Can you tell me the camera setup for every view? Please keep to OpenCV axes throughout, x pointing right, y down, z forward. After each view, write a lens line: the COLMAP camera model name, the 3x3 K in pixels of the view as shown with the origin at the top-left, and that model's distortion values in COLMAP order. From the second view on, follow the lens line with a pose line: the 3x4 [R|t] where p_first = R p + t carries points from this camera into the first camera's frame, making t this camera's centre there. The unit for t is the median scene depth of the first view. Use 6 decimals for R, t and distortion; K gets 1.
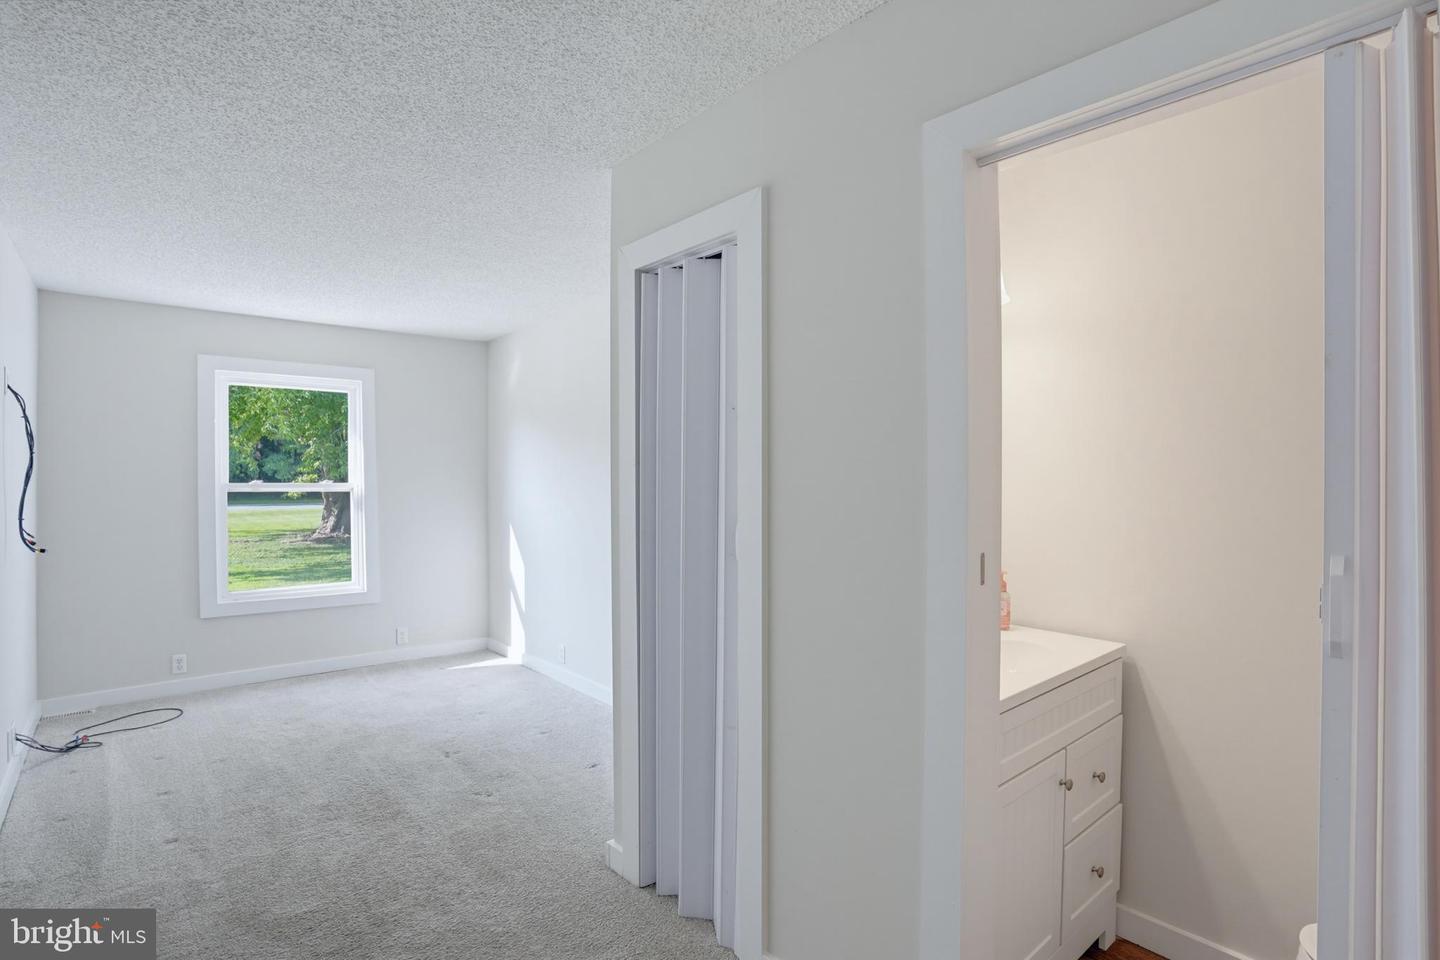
lens RADIAL K [[718.1, 0, 736.5], [0, 718.1, 503.5], [0, 0, 1]] dist [-0.071488, 0.026367]
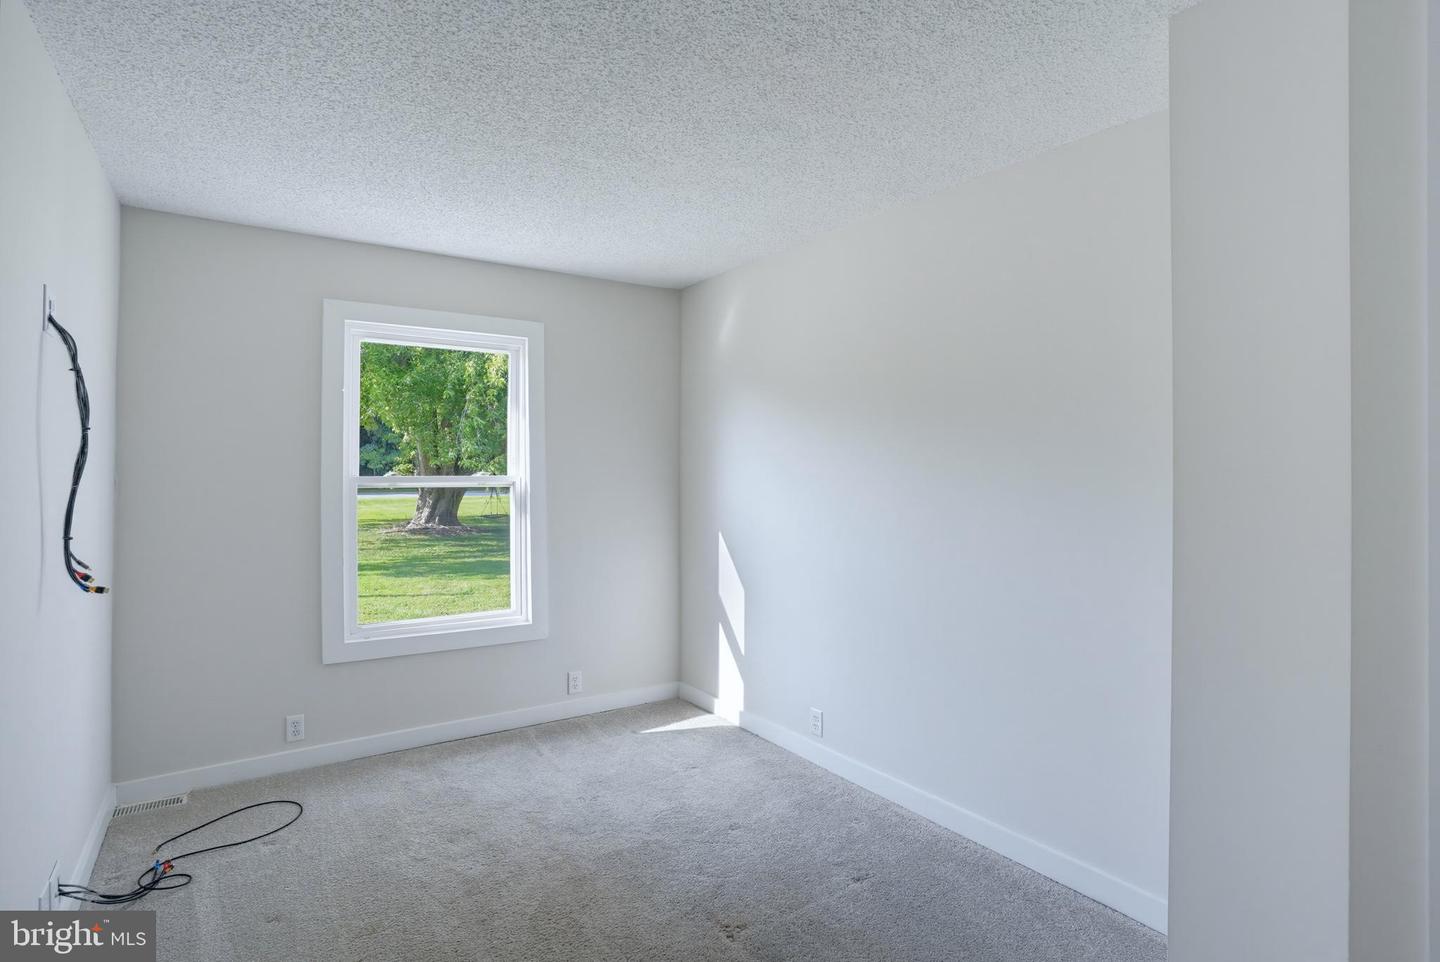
lens RADIAL K [[718.1, 0, 721.4], [0, 718.1, 480.3], [0, 0, 1]] dist [-0.071488, 0.026367]
pose [[0.993545, 0.001192, -0.113434, -0.252105], [-0.003194, 0.999842, -0.017462, -0.012511], [0.113396, 0.017712, 0.993392, 0.289163]]
